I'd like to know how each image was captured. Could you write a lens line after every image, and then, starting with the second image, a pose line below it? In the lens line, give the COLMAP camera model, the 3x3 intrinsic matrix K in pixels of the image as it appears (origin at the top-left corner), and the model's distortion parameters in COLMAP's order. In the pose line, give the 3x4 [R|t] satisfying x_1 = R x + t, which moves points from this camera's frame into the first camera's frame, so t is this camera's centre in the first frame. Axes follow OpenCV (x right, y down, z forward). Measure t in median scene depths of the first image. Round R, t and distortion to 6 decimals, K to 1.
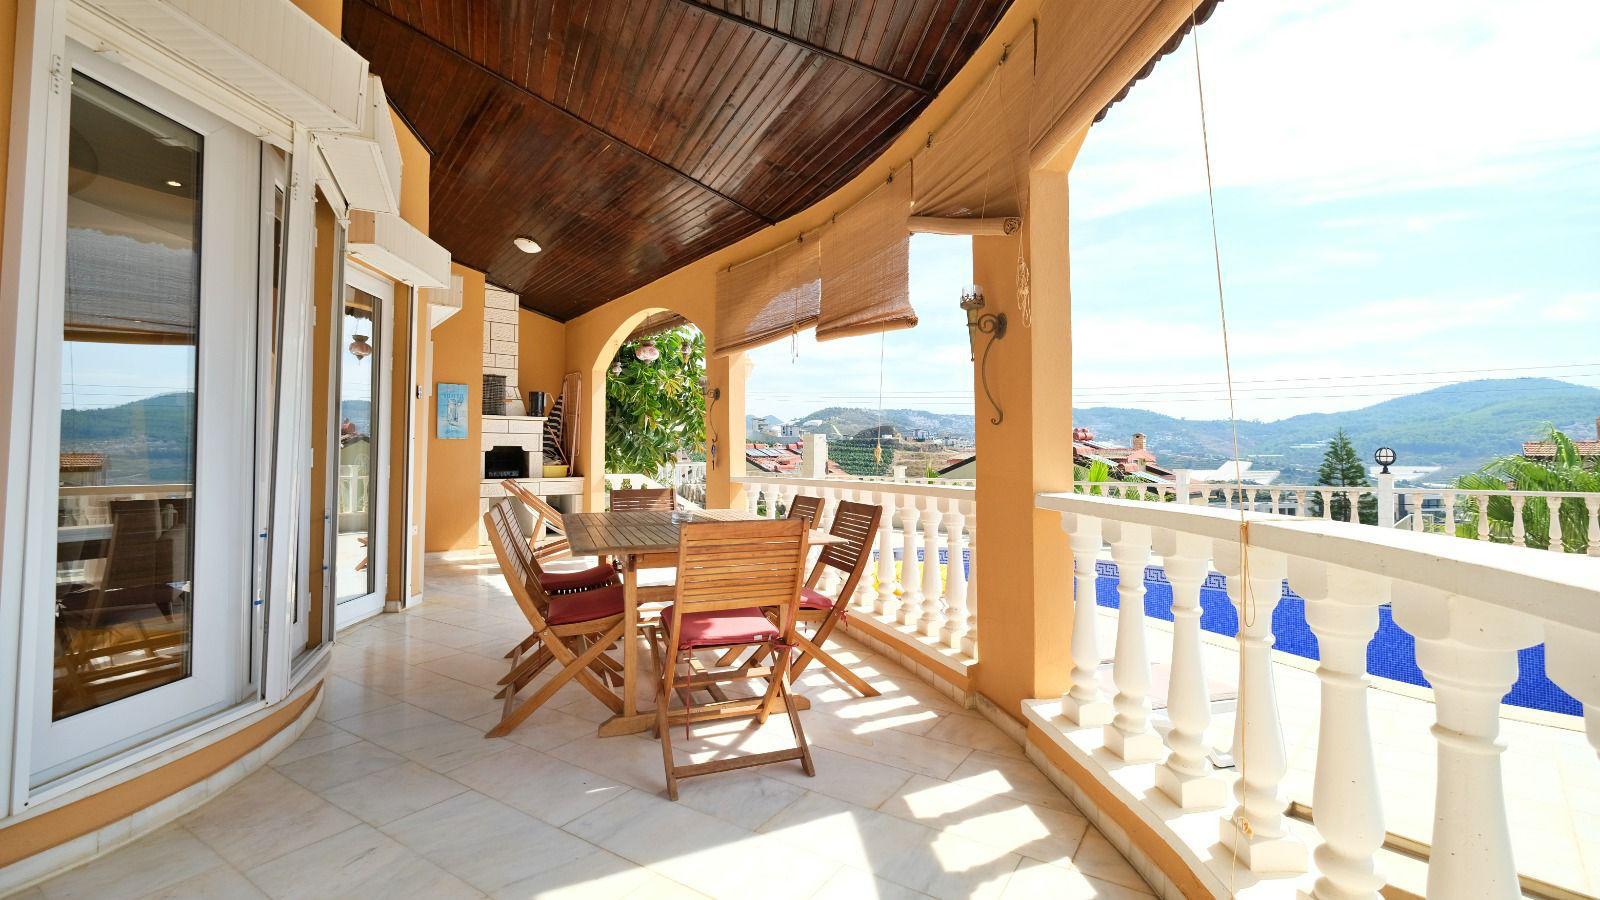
lens RADIAL K [[691.9, 0, 805.2], [0, 691.9, 436.9], [0, 0, 1]] dist [-0.000698, -0.000907]
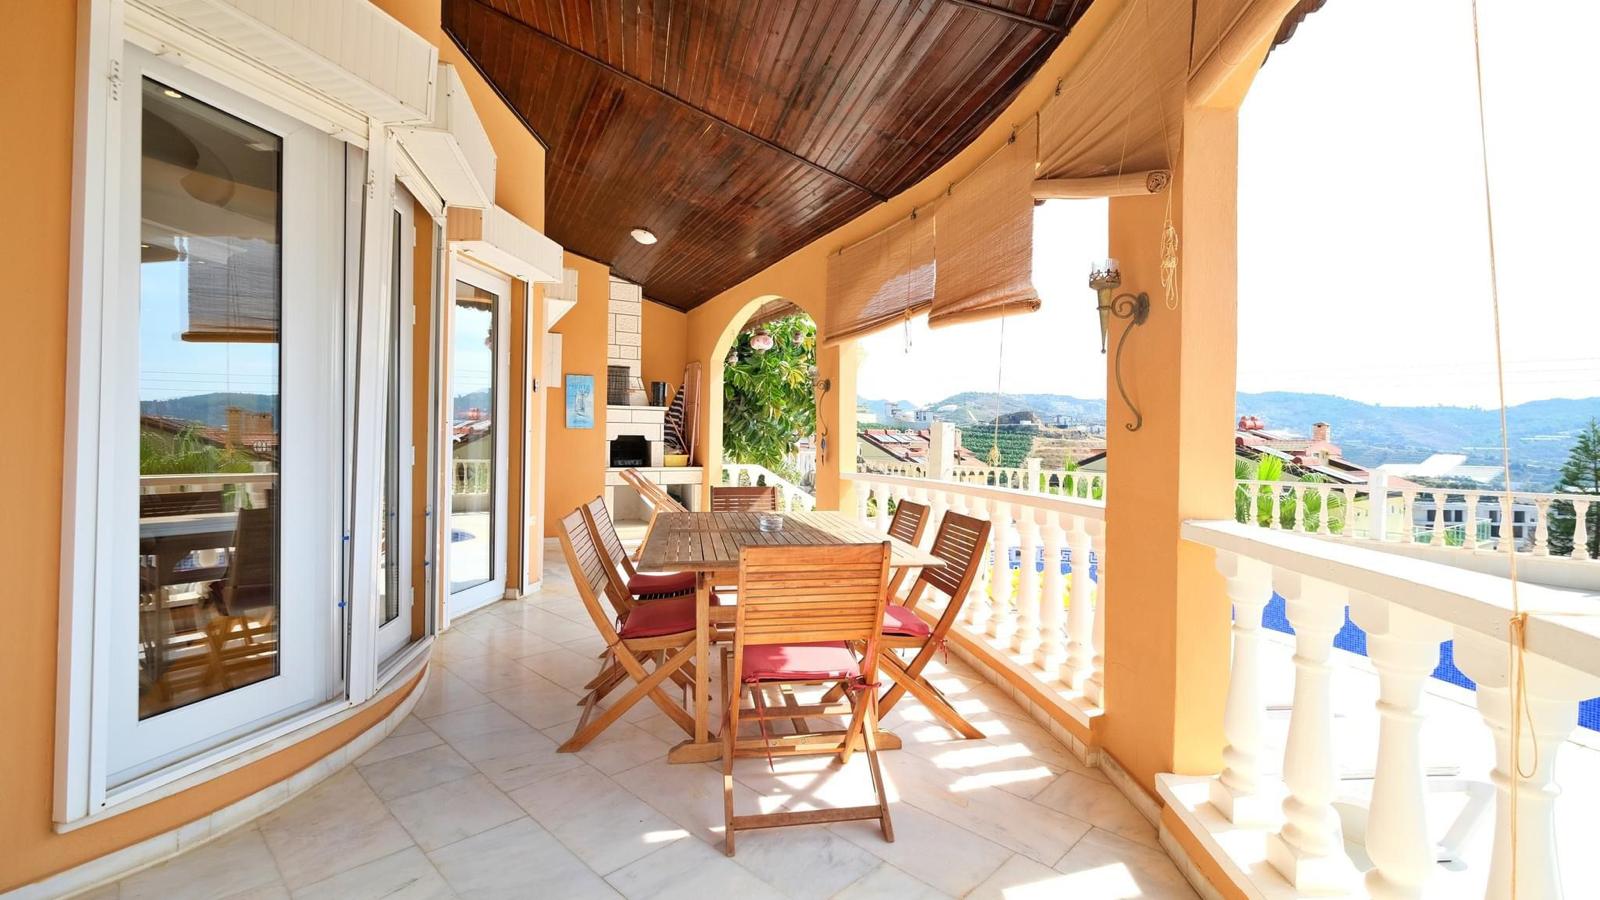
lens RADIAL K [[701.9, 0, 800.0], [0, 701.9, 450.0], [0, 0, 1]] dist [-0.003195, -0.000964]
pose [[0.981966, 0.012400, -0.188648, 0.039524], [-0.005419, 0.999283, 0.037478, -0.019861], [0.188978, -0.035780, 0.981329, 0.095843]]
